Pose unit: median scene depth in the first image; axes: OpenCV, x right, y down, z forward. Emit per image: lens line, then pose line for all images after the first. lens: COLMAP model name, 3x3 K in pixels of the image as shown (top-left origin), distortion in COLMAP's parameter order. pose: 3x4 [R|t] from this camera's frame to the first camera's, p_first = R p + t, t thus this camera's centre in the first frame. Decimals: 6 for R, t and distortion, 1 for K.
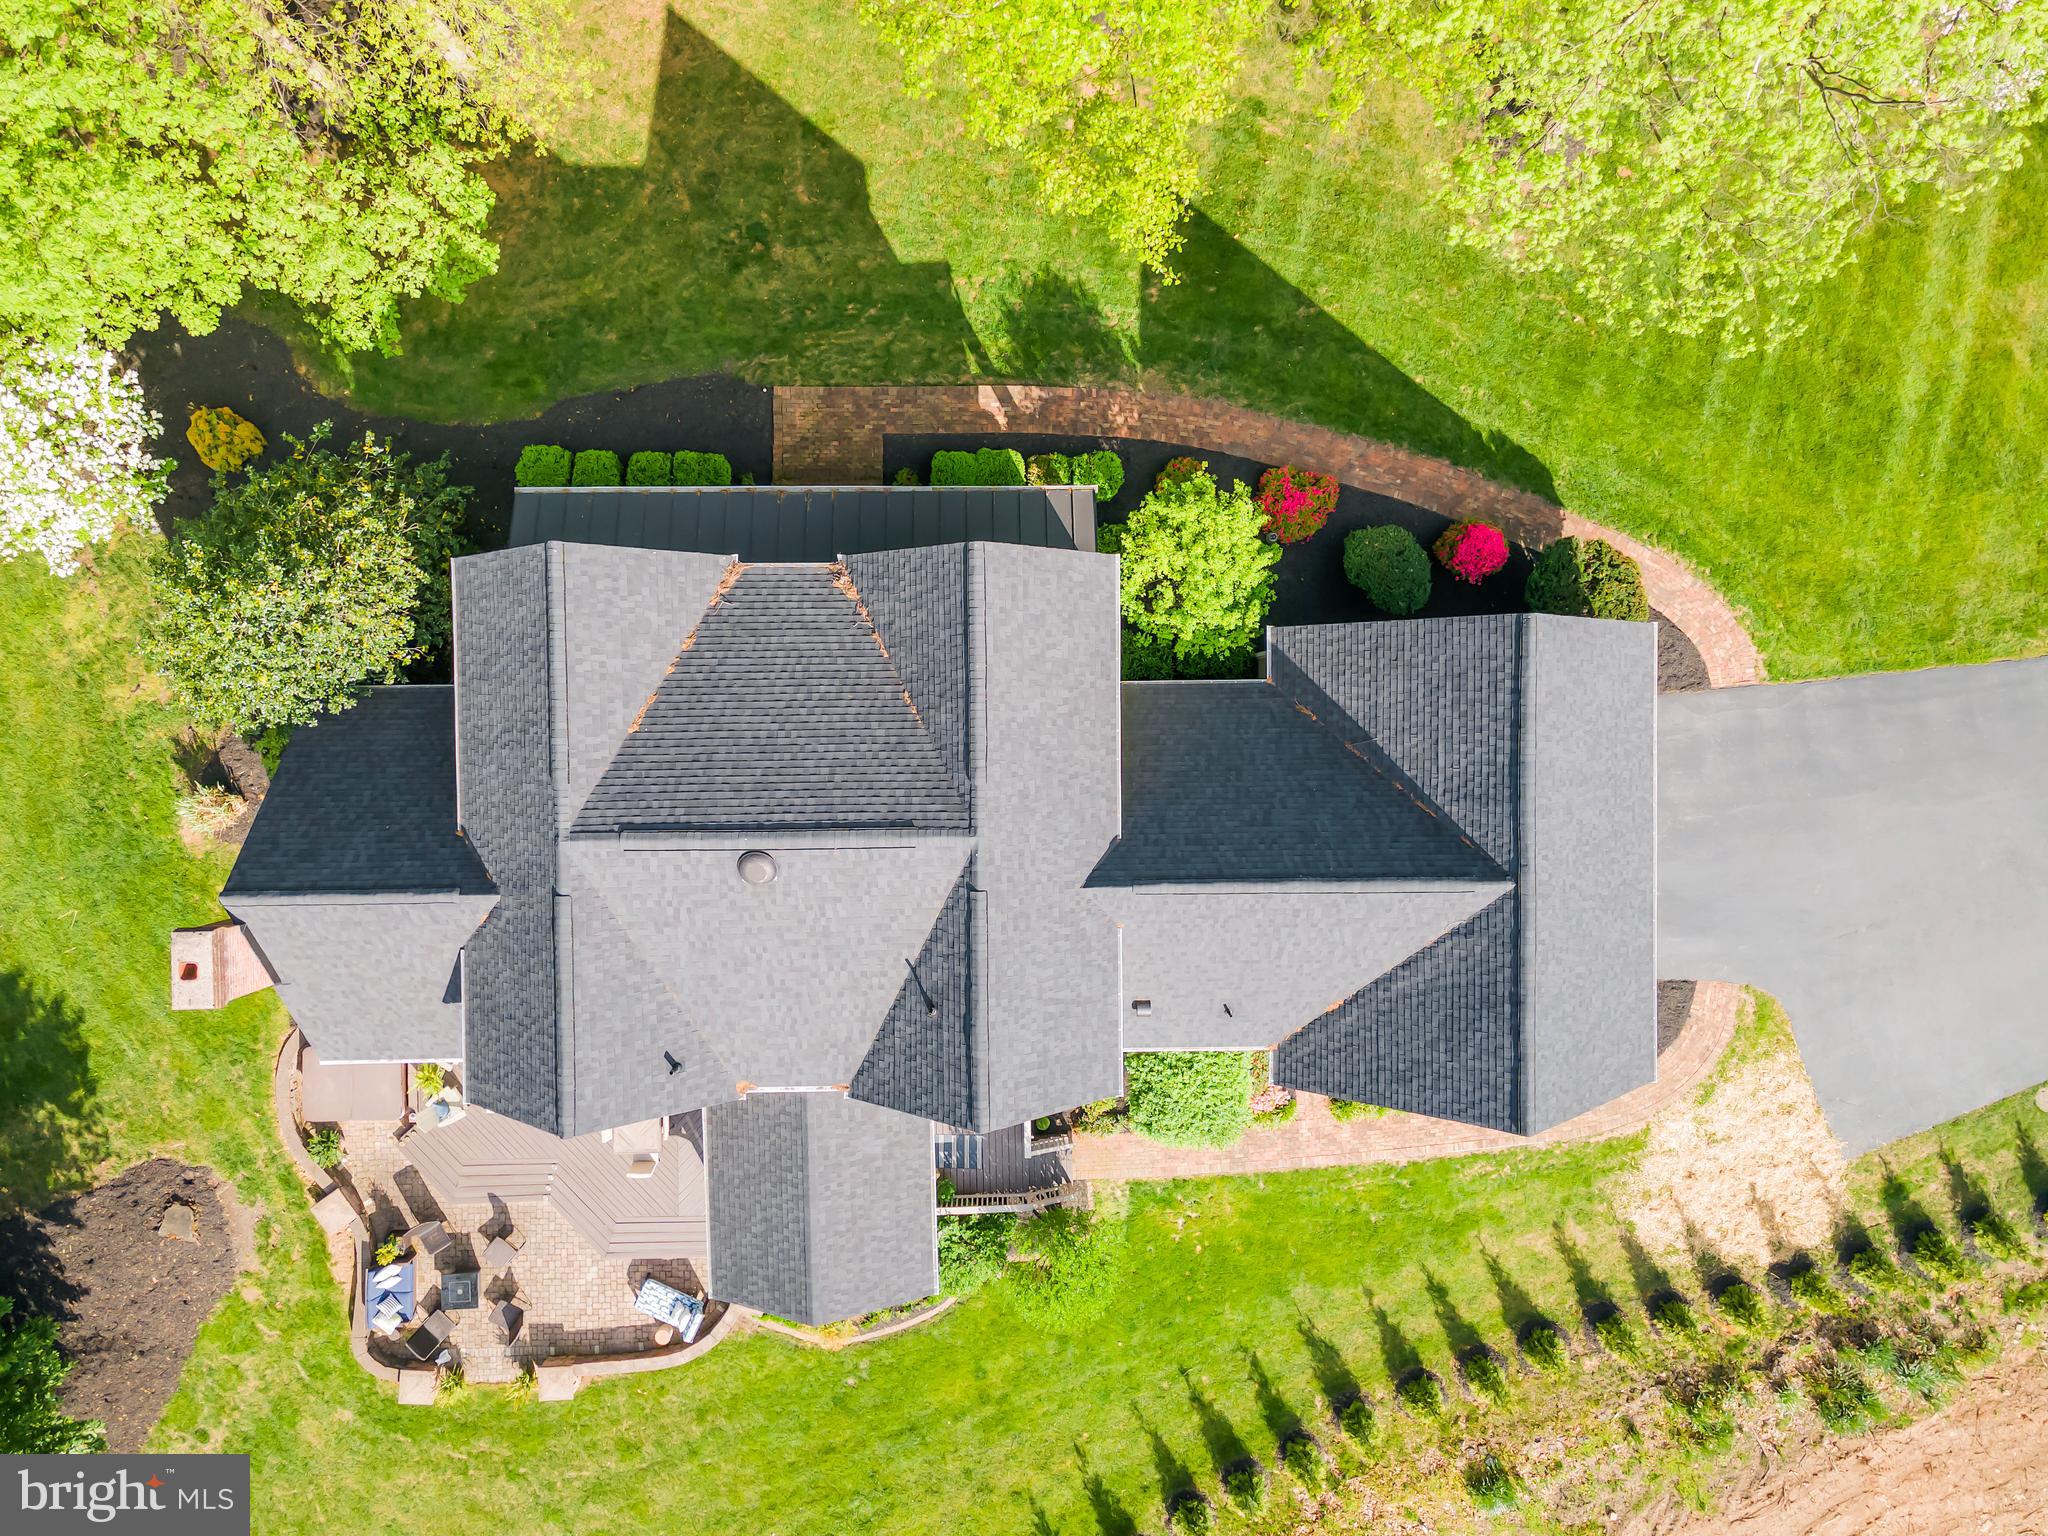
lens RADIAL K [[1490.6, 0, 1024.0], [0, 1490.6, 768.0], [0, 0, 1]] dist [0.043825, 0.034141]
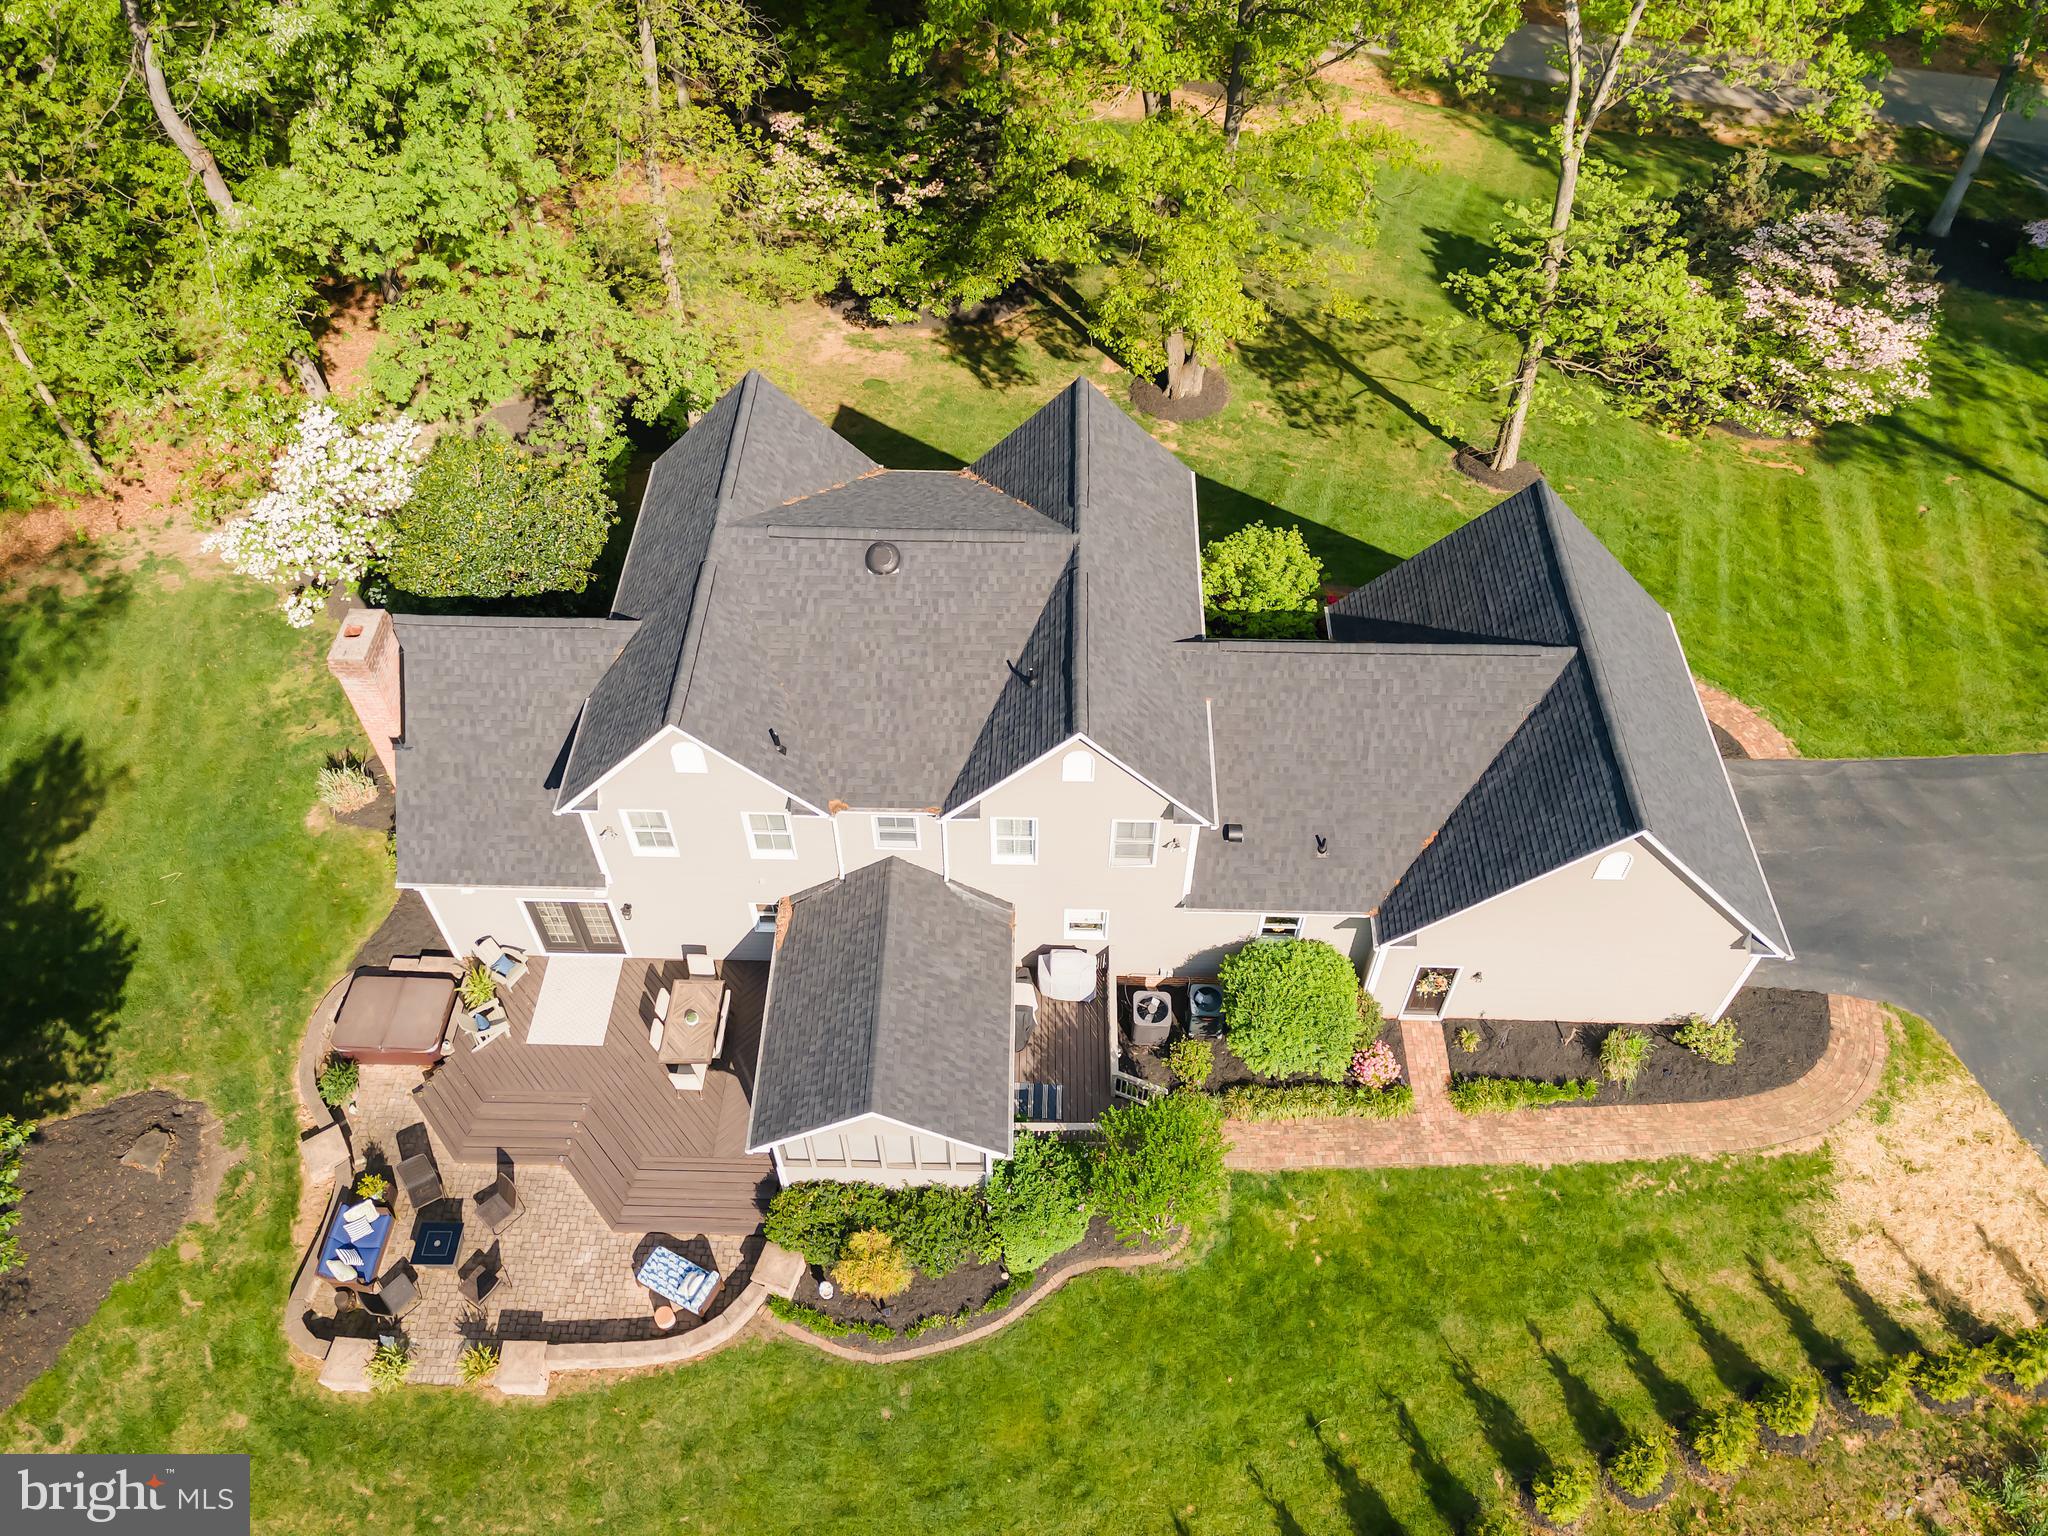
lens RADIAL K [[1490.6, 0, 1024.0], [0, 1490.6, 768.0], [0, 0, 1]] dist [0.043825, 0.034141]
pose [[0.999236, 0.019594, -0.033806, -0.023466], [-0.037090, 0.747853, -0.662827, 0.677179], [0.012294, 0.663575, 0.748009, 0.195598]]
